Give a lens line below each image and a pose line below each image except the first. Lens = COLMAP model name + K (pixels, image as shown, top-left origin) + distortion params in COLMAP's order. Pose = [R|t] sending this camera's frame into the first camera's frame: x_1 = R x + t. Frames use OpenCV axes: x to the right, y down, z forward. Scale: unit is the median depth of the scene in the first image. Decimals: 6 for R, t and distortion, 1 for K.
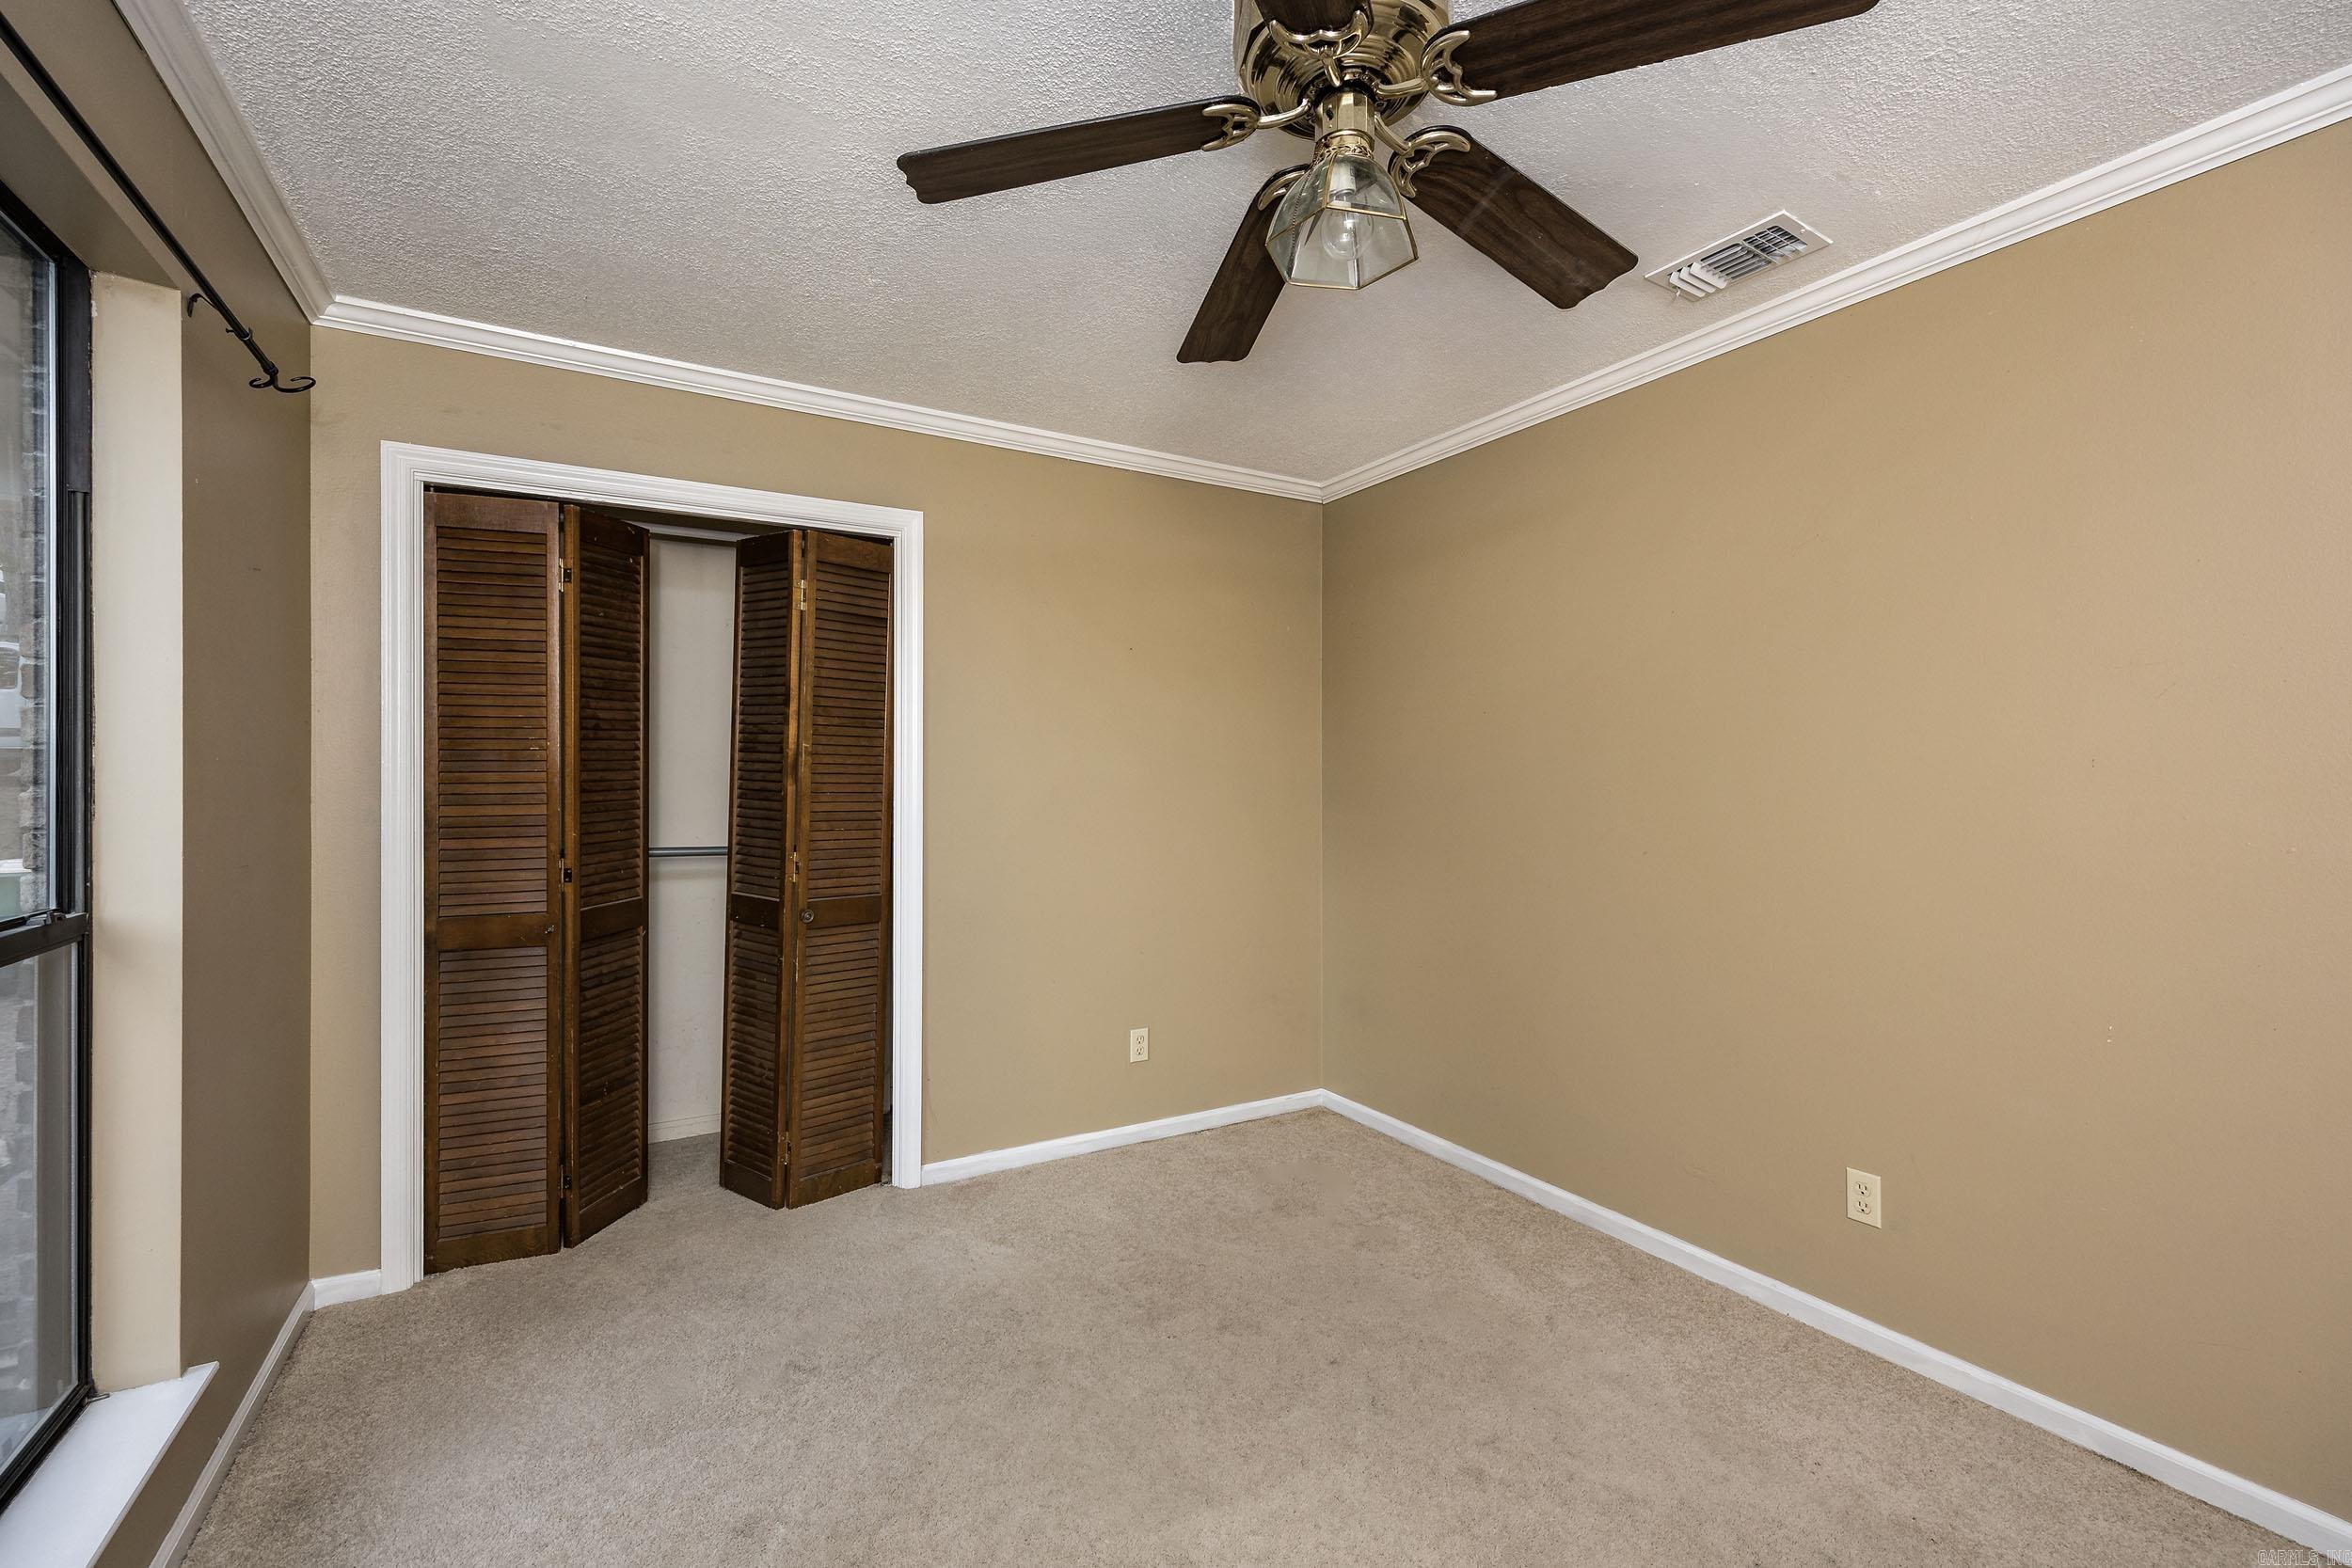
lens RADIAL K [[992.1, 0, 1172.0], [0, 992.1, 789.4], [0, 0, 1]] dist [0.014996, -0.000105]
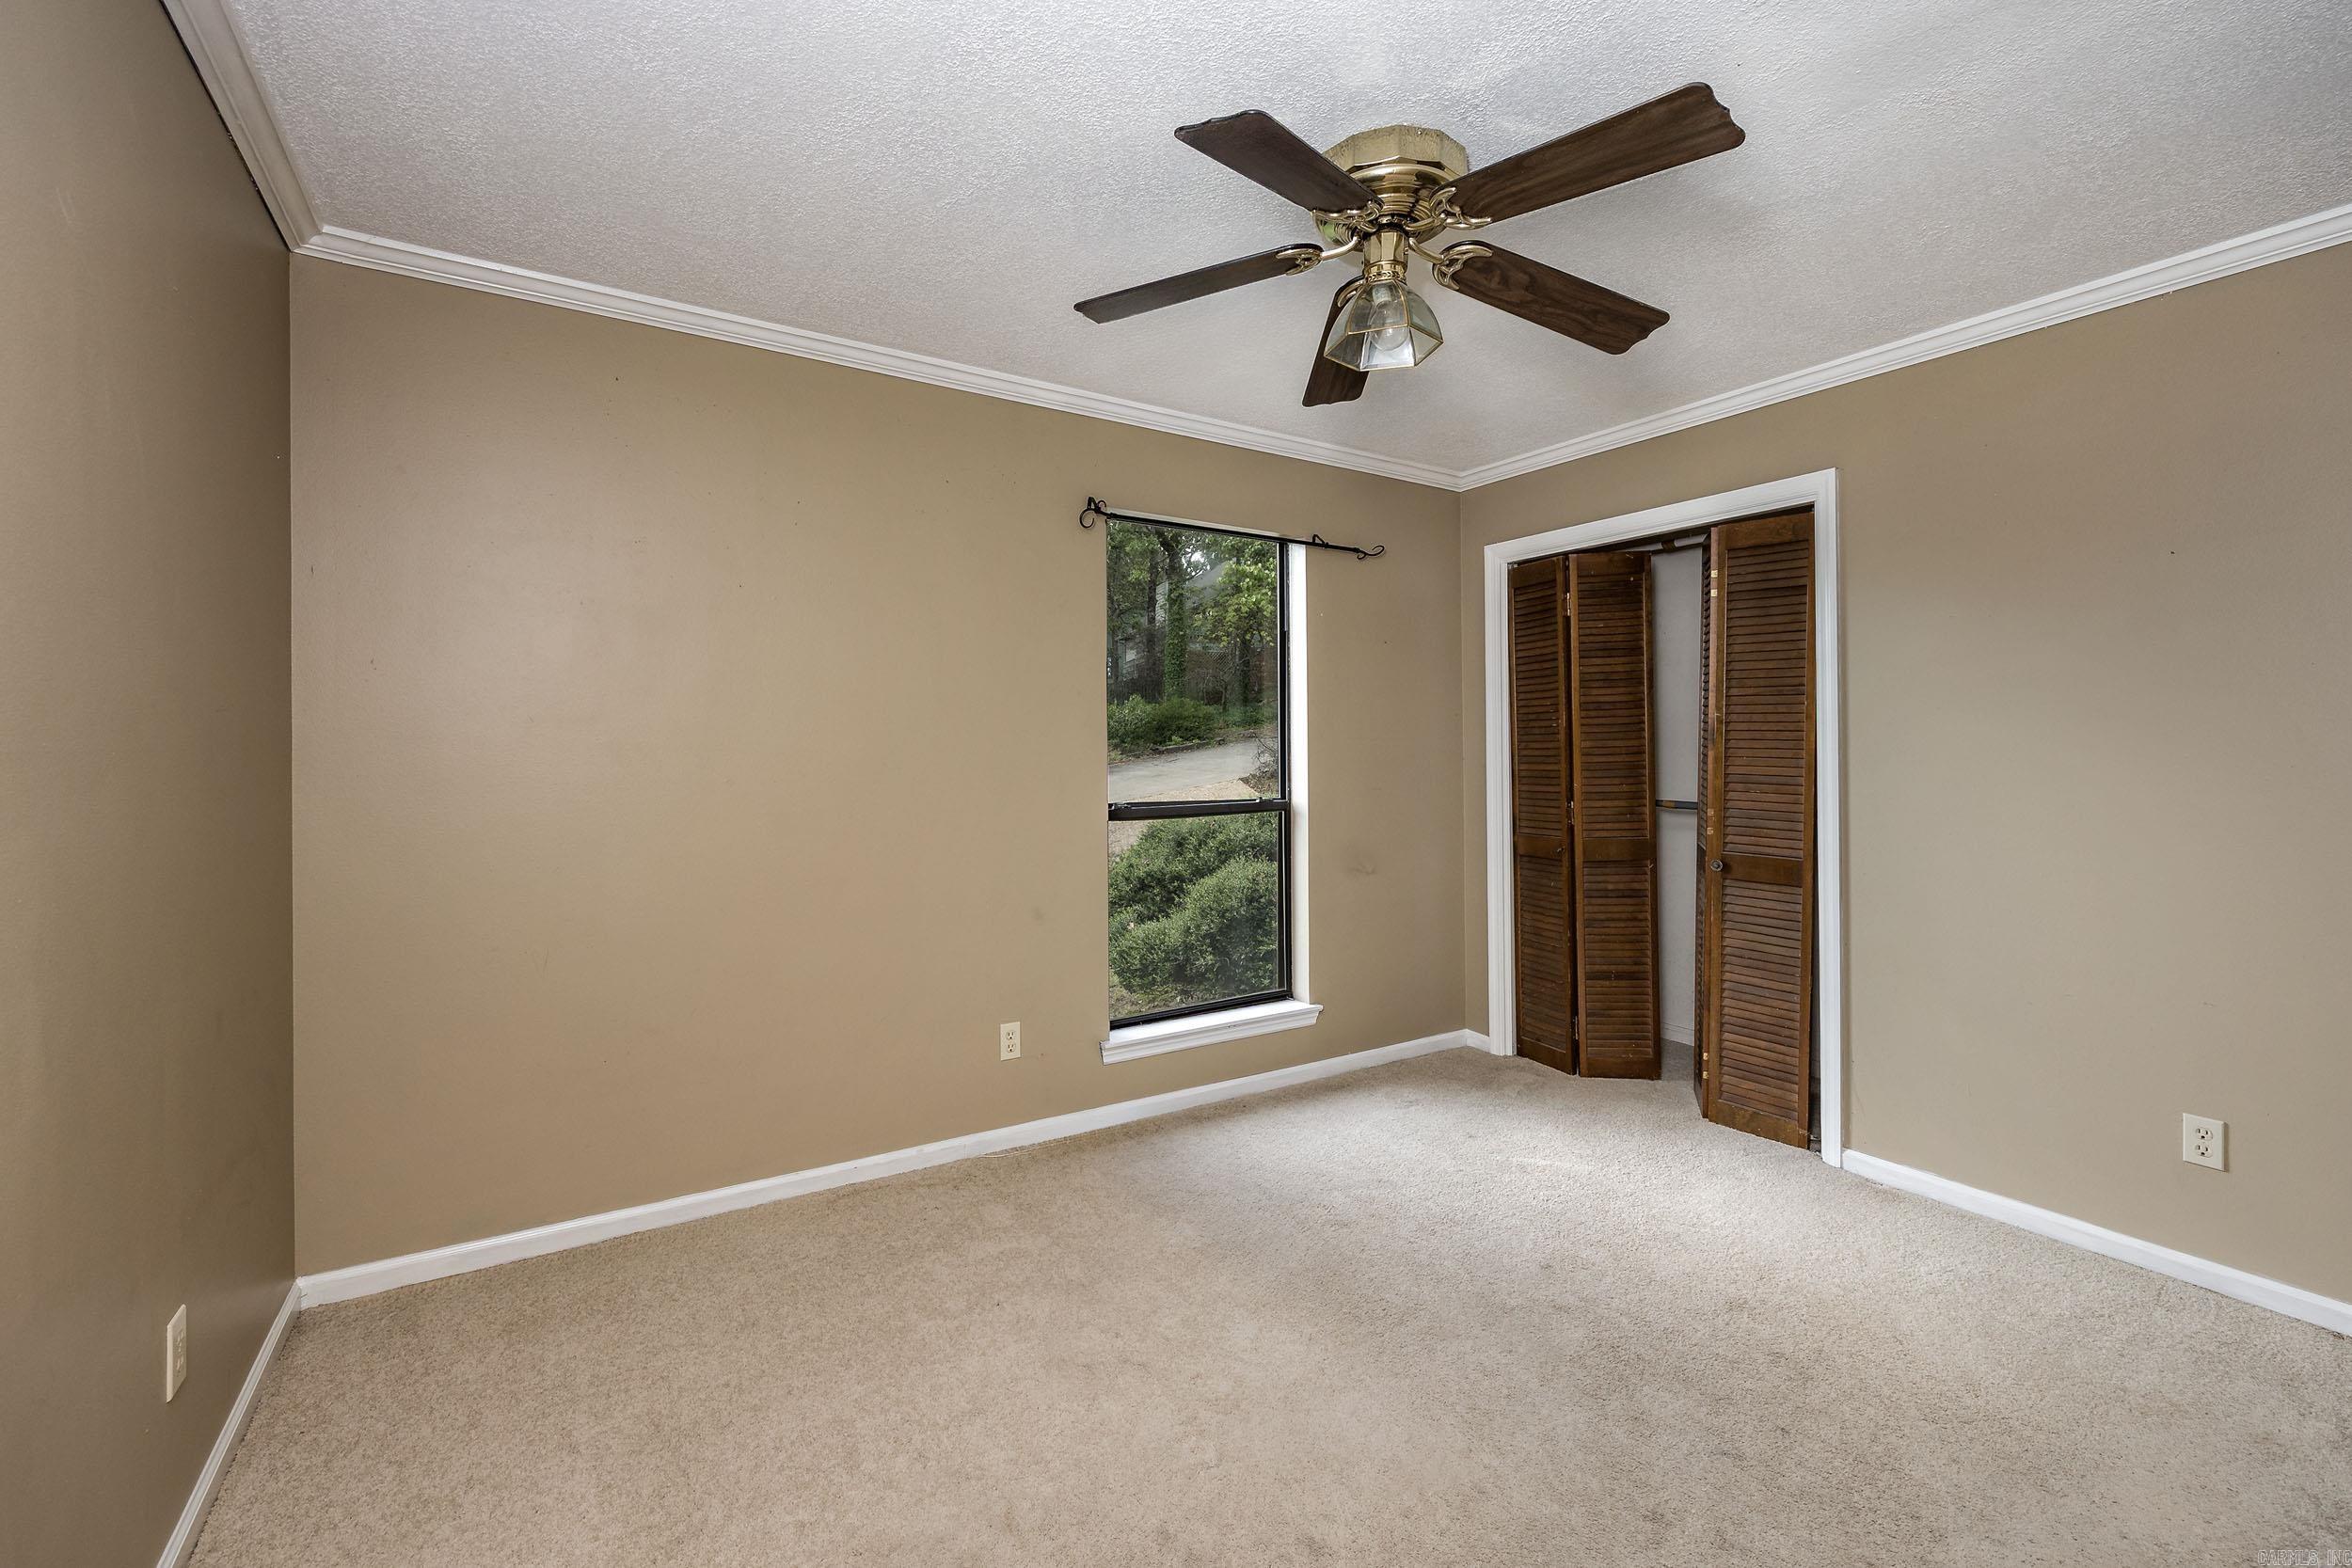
lens RADIAL K [[992.1, 0, 1176.9], [0, 992.1, 758.2], [0, 0, 1]] dist [0.014996, -0.000105]
pose [[0.048513, 0.004424, -0.998813, 0.708491], [-0.014727, 0.999885, 0.003713, 0.009379], [0.998714, 0.014530, 0.048572, 0.323219]]
